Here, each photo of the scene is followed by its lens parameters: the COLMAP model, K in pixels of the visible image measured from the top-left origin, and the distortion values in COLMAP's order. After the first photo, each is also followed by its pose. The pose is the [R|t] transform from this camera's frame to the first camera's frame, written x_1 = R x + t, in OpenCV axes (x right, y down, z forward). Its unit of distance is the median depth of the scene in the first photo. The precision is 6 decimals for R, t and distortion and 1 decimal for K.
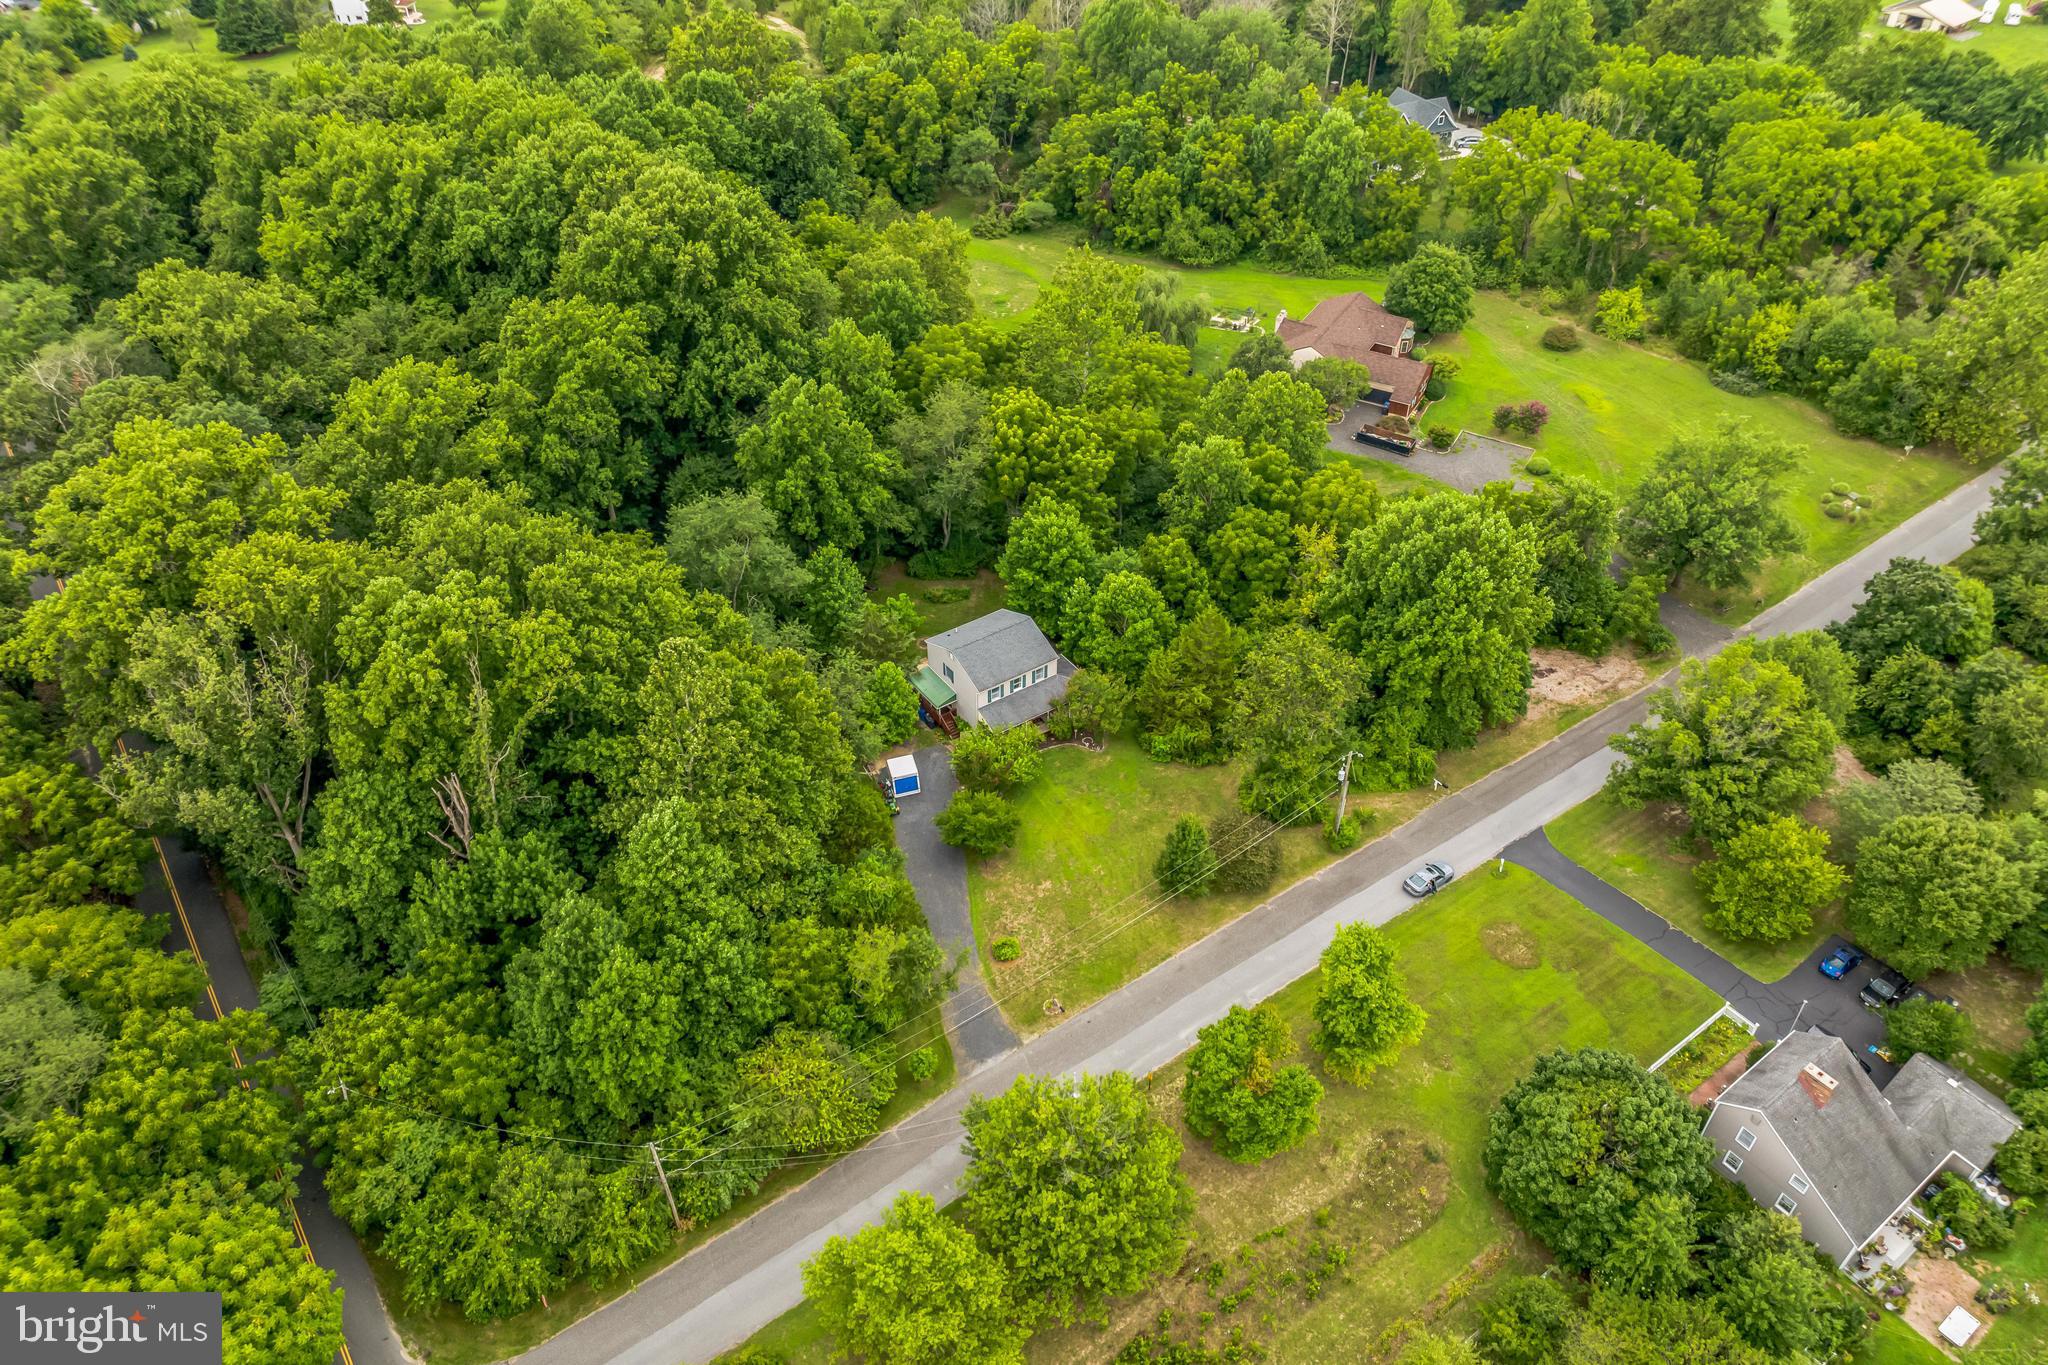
lens RADIAL K [[1447.7, 0, 1028.2], [0, 1447.7, 678.8], [0, 0, 1]] dist [-0.045336, 0.017421]
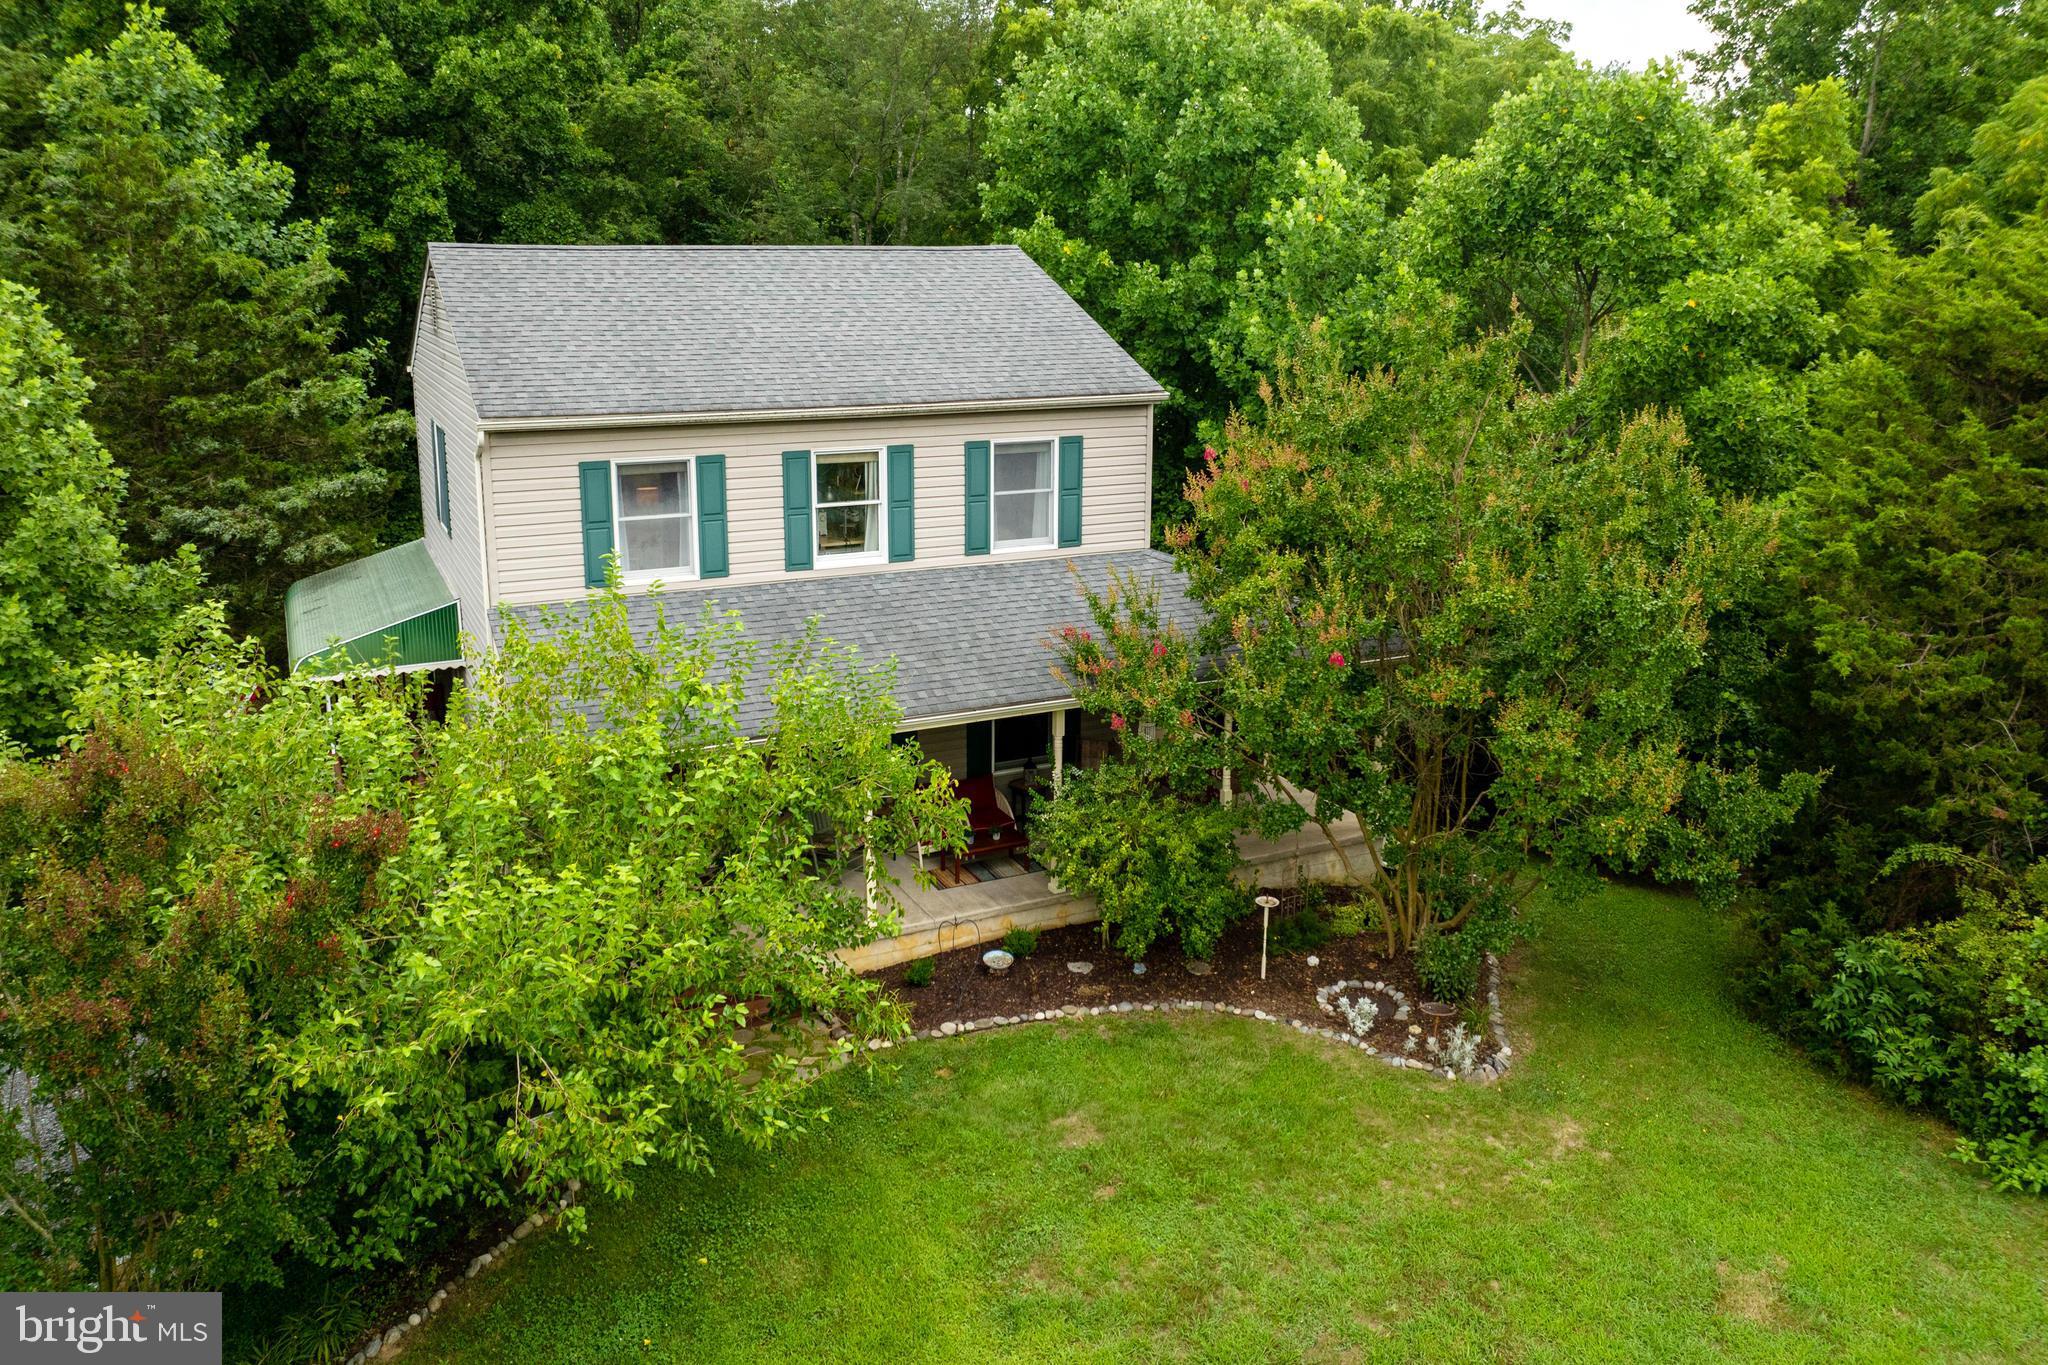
lens RADIAL K [[1576.6, 0, 1008.6], [0, 1576.6, 572.8], [0, 0, 1]] dist [-0.041583, -0.003253]
pose [[0.984757, 0.020838, -0.172686, 0.030337], [-0.098687, 0.884468, -0.456046, 0.067876], [0.143232, 0.466136, 0.873042, 0.796242]]
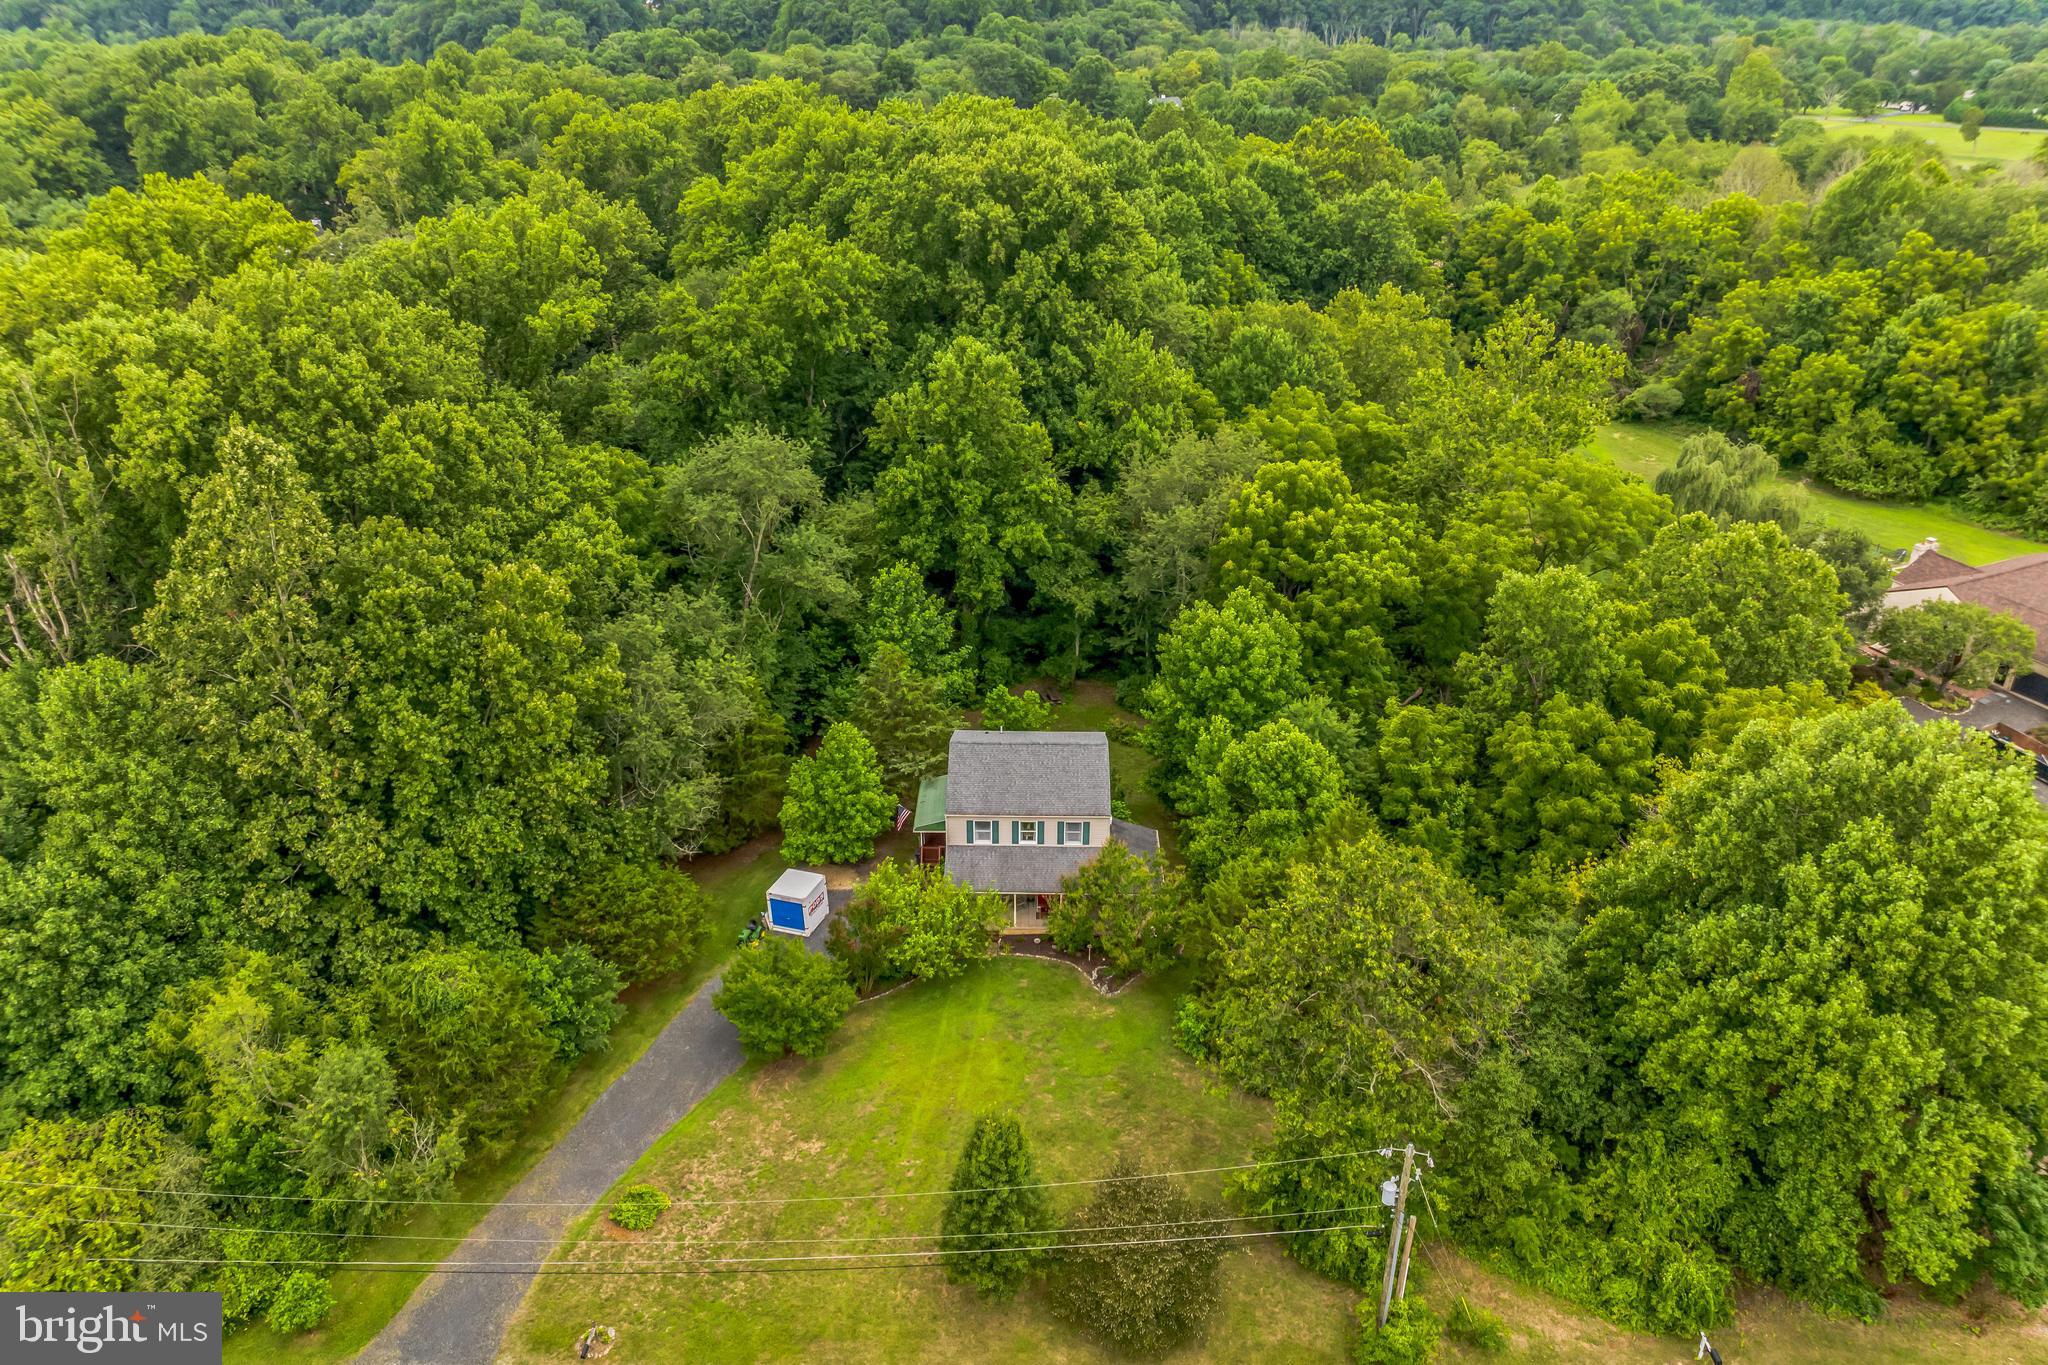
lens RADIAL K [[1447.7, 0, 1028.2], [0, 1447.7, 678.8], [0, 0, 1]] dist [-0.045336, 0.017421]
pose [[0.812418, 0.264754, -0.519502, 0.256143], [-0.371545, 0.921719, -0.111302, 0.010357], [0.449368, 0.283442, 0.847189, 0.440398]]
